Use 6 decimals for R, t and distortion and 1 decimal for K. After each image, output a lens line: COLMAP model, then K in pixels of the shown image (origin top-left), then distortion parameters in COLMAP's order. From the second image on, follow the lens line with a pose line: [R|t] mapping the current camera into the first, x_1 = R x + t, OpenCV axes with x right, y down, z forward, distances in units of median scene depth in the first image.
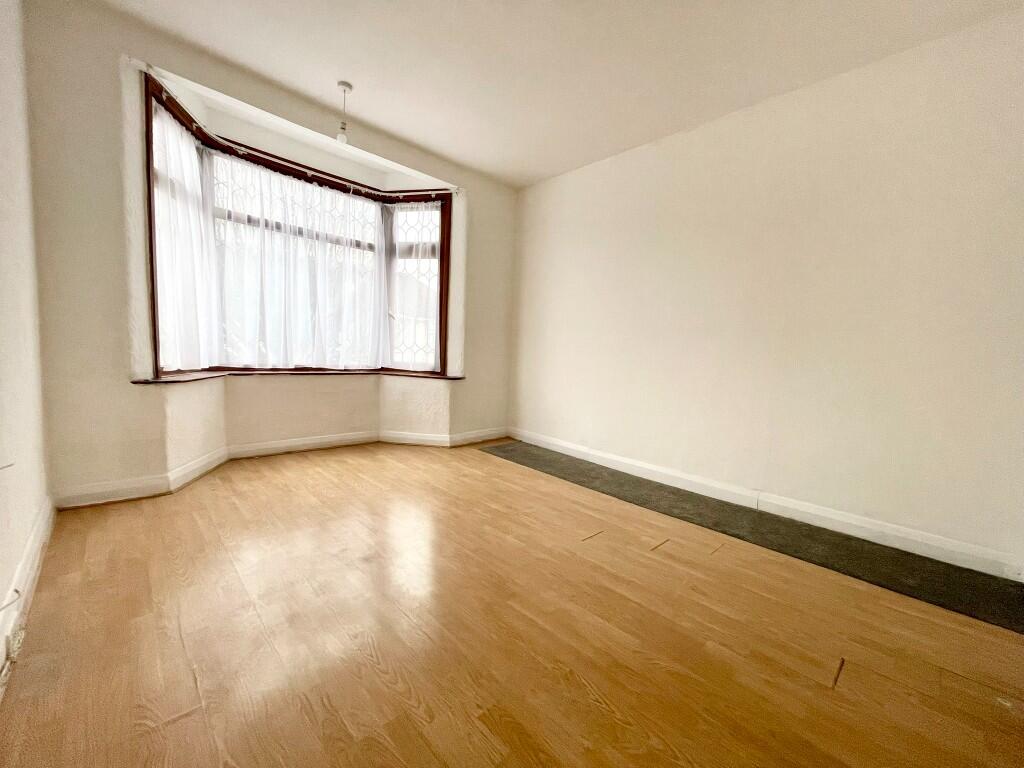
lens RADIAL K [[413.5, 0, 510.2], [0, 413.5, 385.9], [0, 0, 1]] dist [-0.000609, -0.000572]
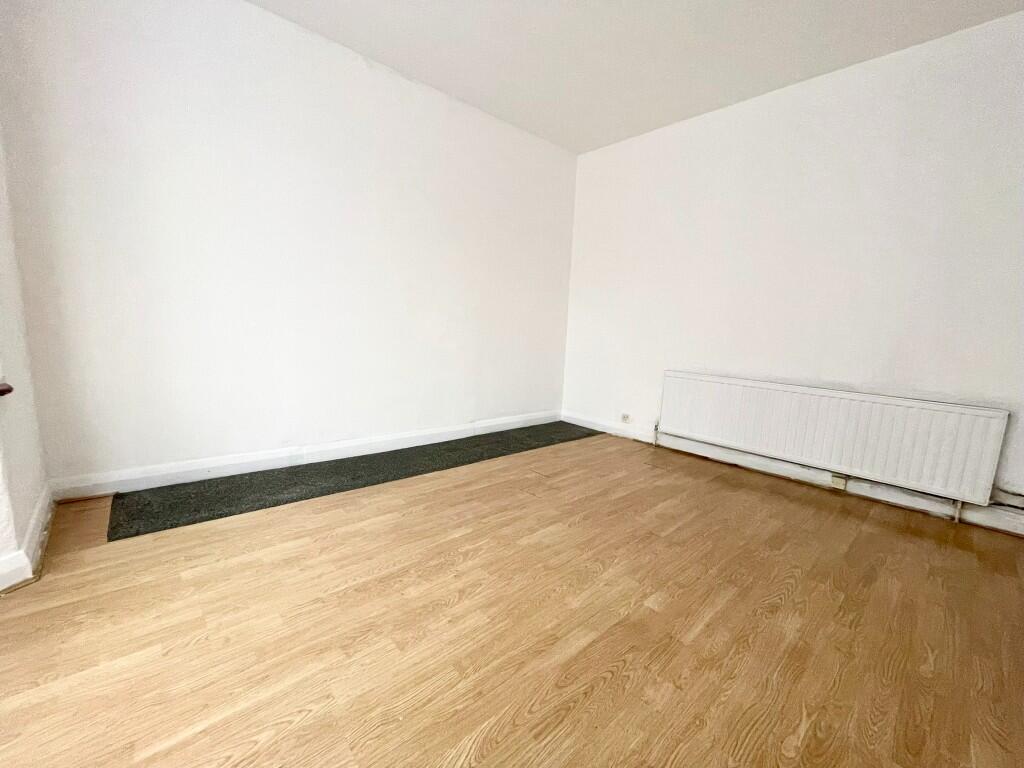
lens RADIAL K [[413.5, 0, 512.9], [0, 413.5, 384.2], [0, 0, 1]] dist [-0.000609, -0.000572]
pose [[0.028597, -0.178377, 0.983547, -0.731058], [0.048519, 0.983037, 0.176874, -0.100754], [-0.998413, 0.042662, 0.036767, 0.882693]]
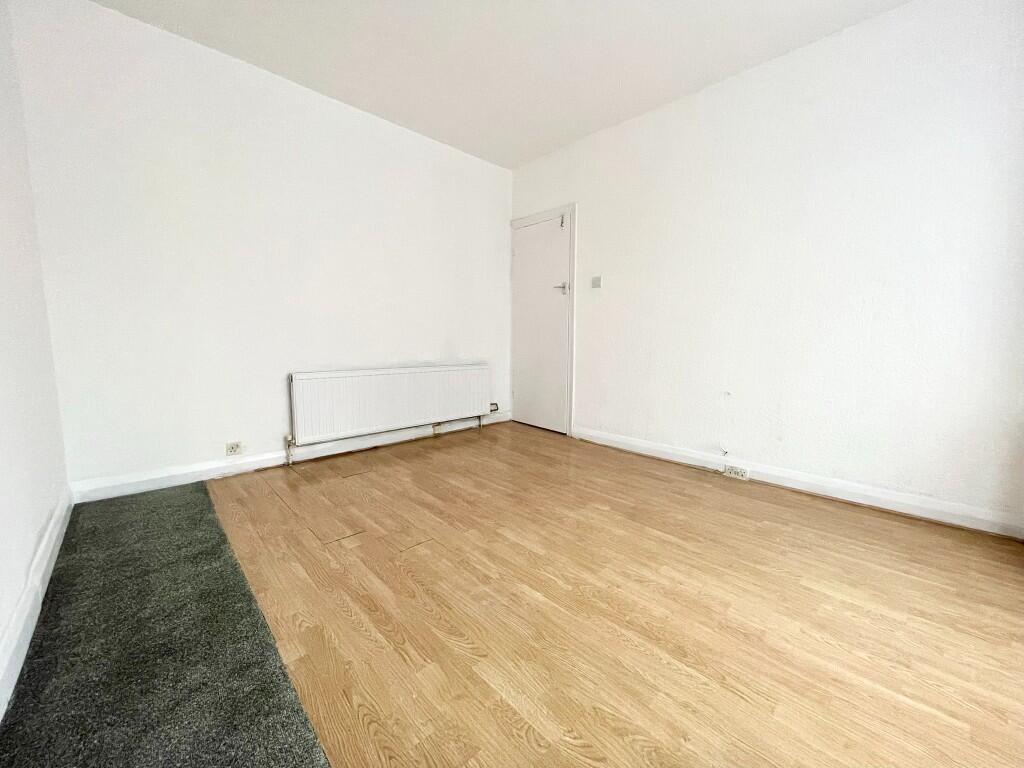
lens RADIAL K [[413.5, 0, 513.8], [0, 413.5, 381.1], [0, 0, 1]] dist [-0.000609, -0.000572]
pose [[-0.998362, -0.057075, -0.003864, 0.017106], [-0.056644, 0.976848, 0.206301, -0.133204], [-0.008000, 0.206182, -0.978481, 1.560753]]
